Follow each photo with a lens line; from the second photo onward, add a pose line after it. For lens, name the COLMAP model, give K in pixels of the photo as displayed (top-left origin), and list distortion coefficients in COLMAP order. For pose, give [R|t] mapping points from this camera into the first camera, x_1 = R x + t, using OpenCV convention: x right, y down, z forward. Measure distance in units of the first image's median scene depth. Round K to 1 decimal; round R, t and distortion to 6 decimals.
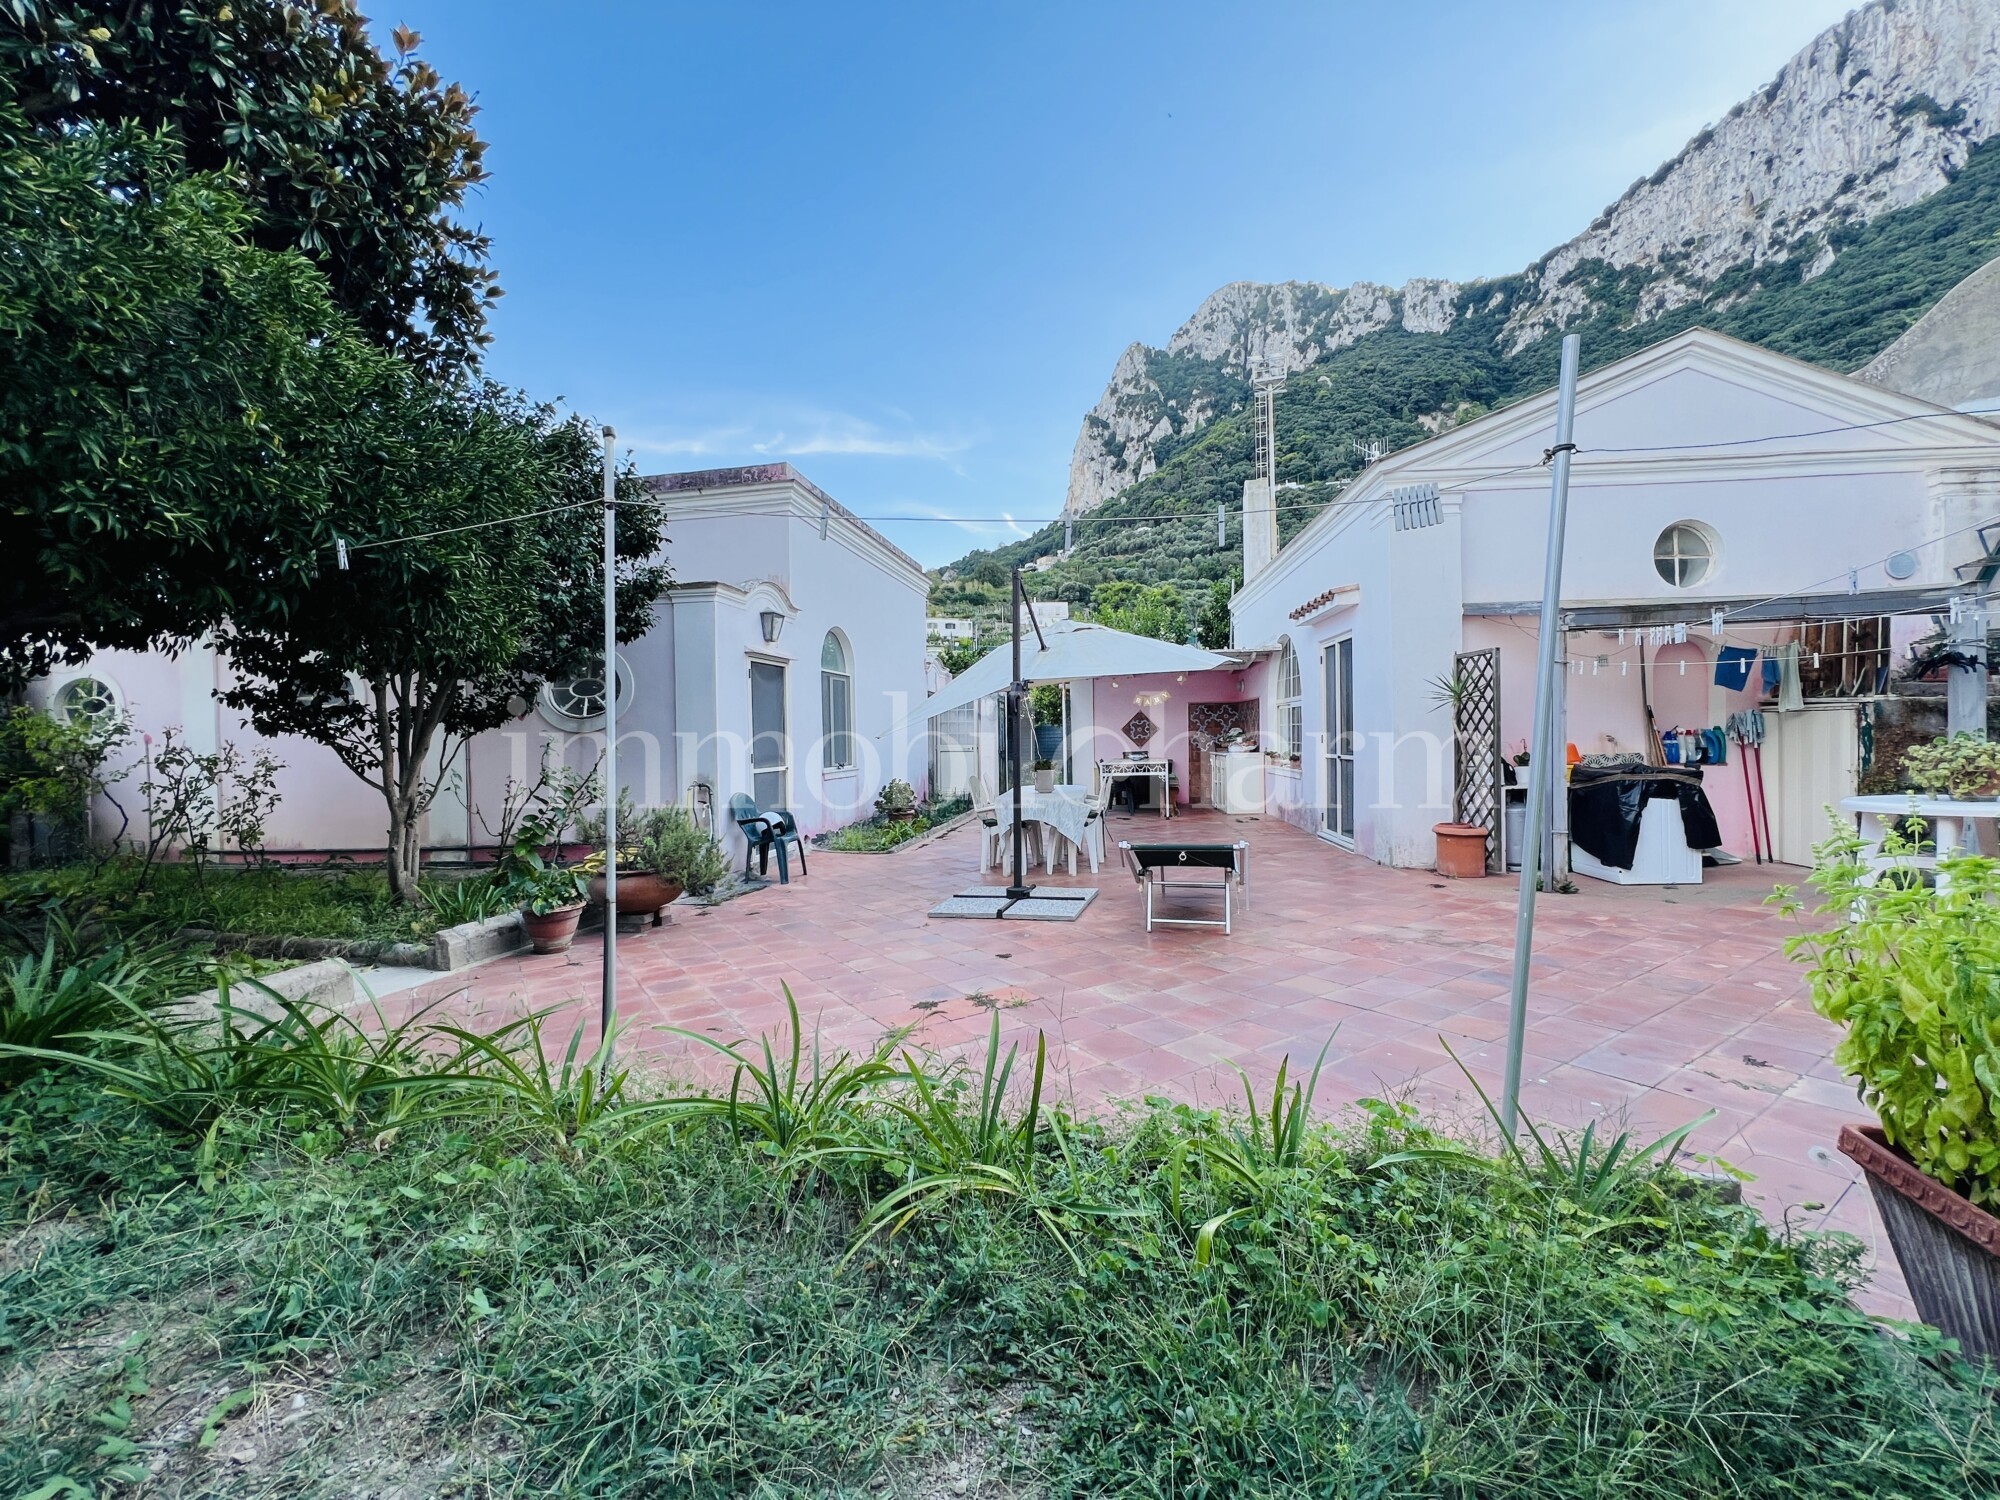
lens RADIAL K [[806.4, 0, 1001.3], [0, 806.4, 752.9], [0, 0, 1]] dist [-0.000365, 0.000228]
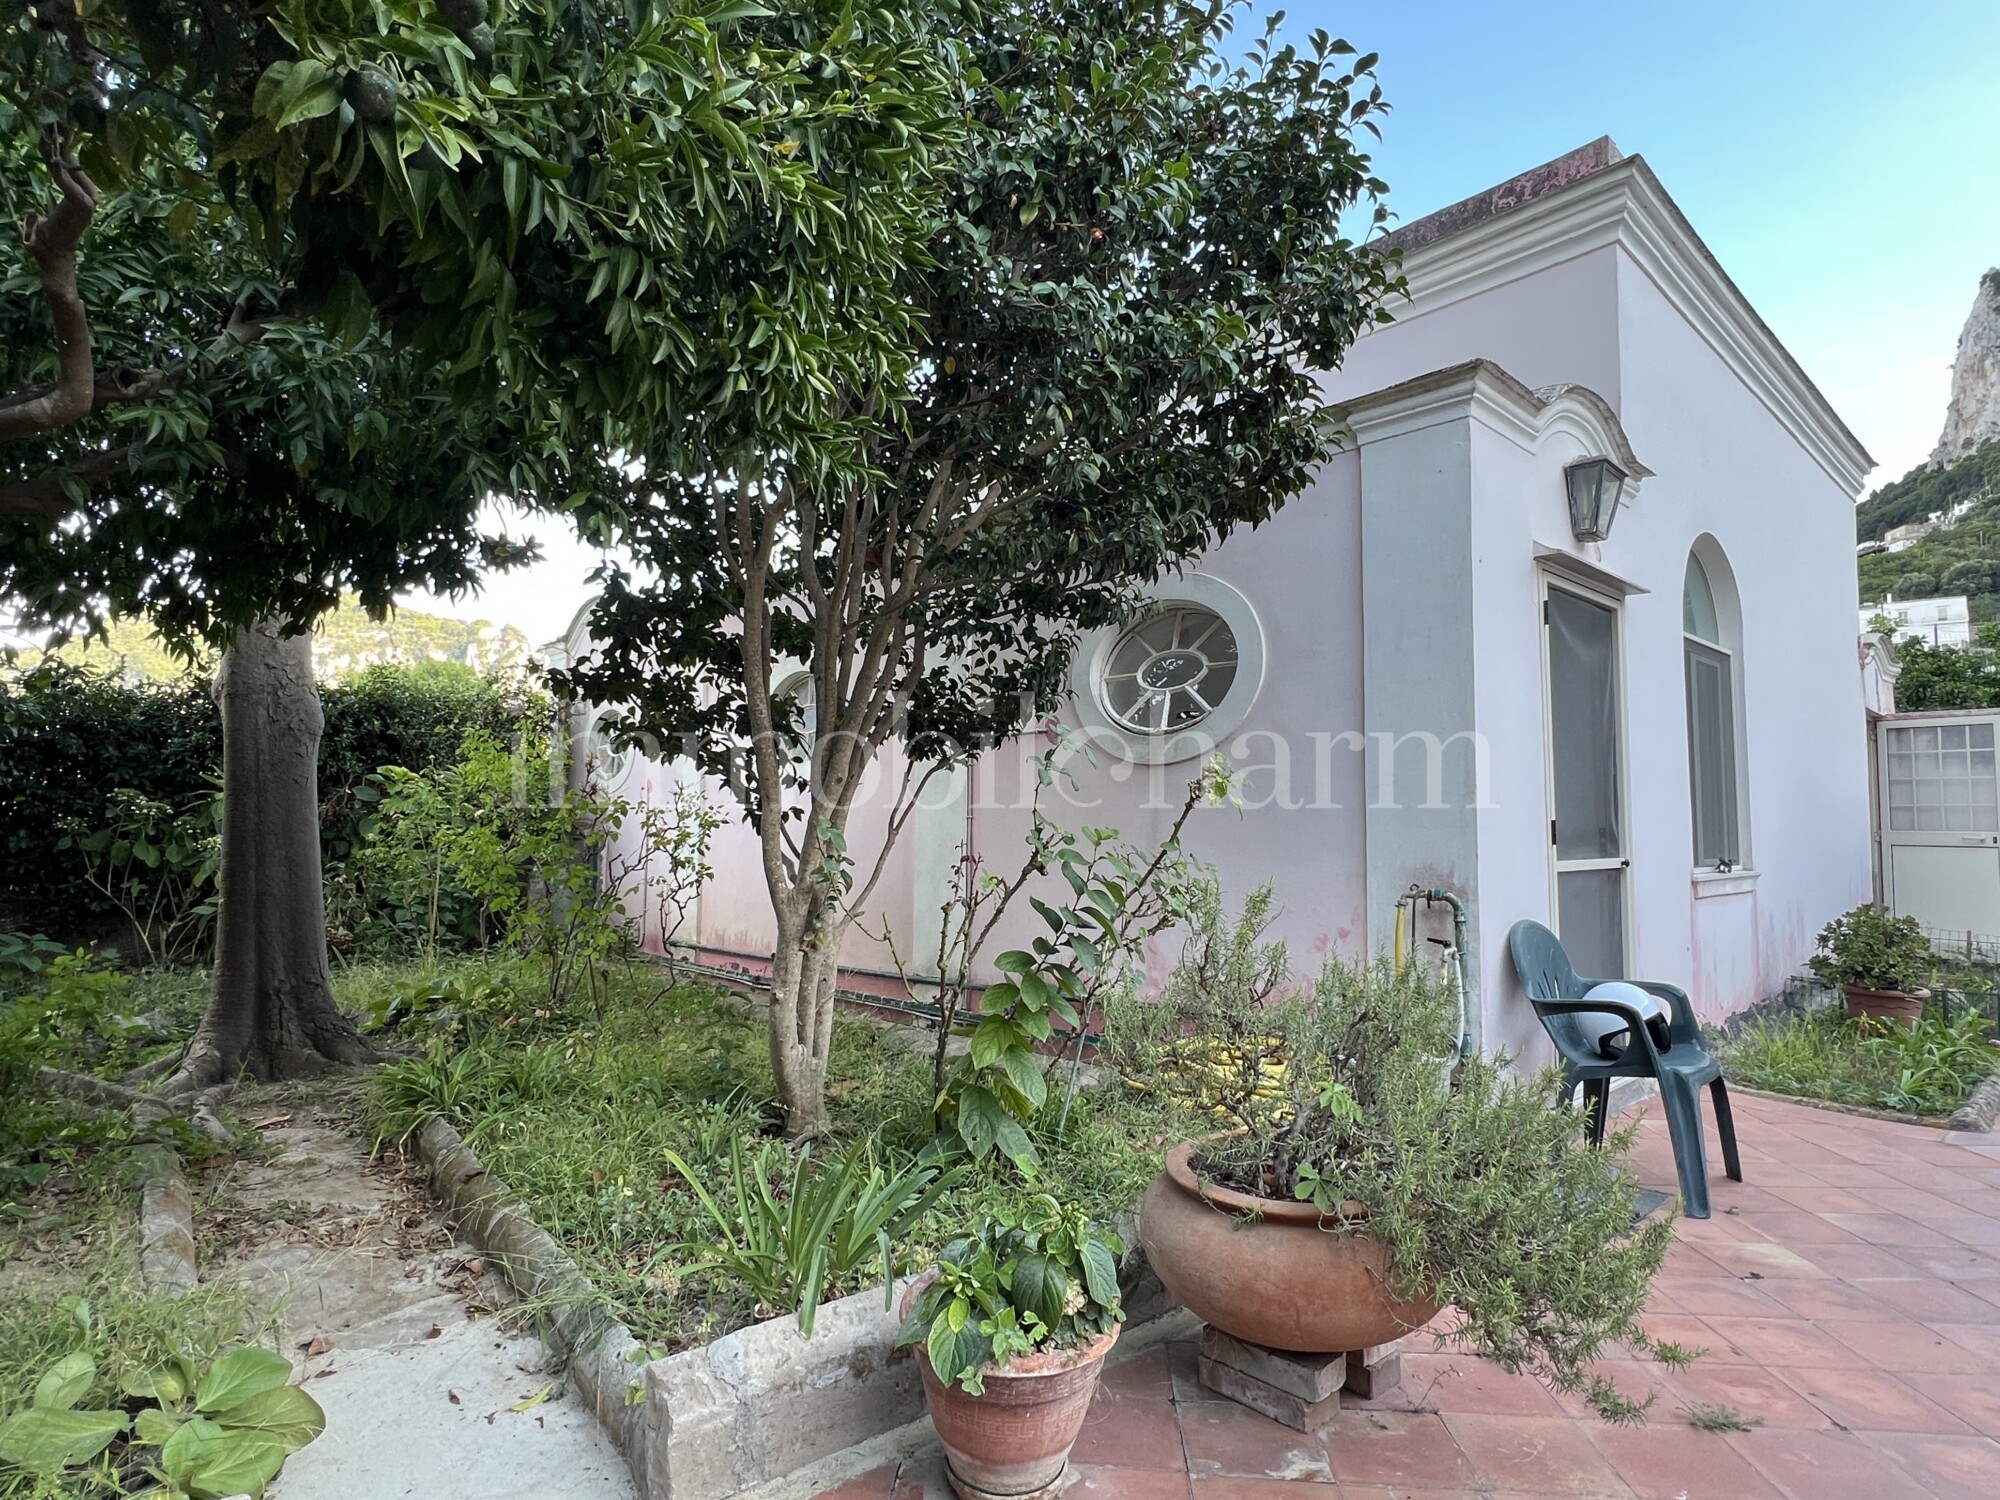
lens RADIAL K [[1045.4, 0, 992.1], [0, 1045.4, 749.3], [0, 0, 1]] dist [-0.004910, 0.000301]
pose [[0.789959, -0.021177, -0.612794, -0.282248], [-0.035090, 0.996204, -0.079662, 0.021571], [0.612155, 0.084433, 0.786217, 0.582252]]
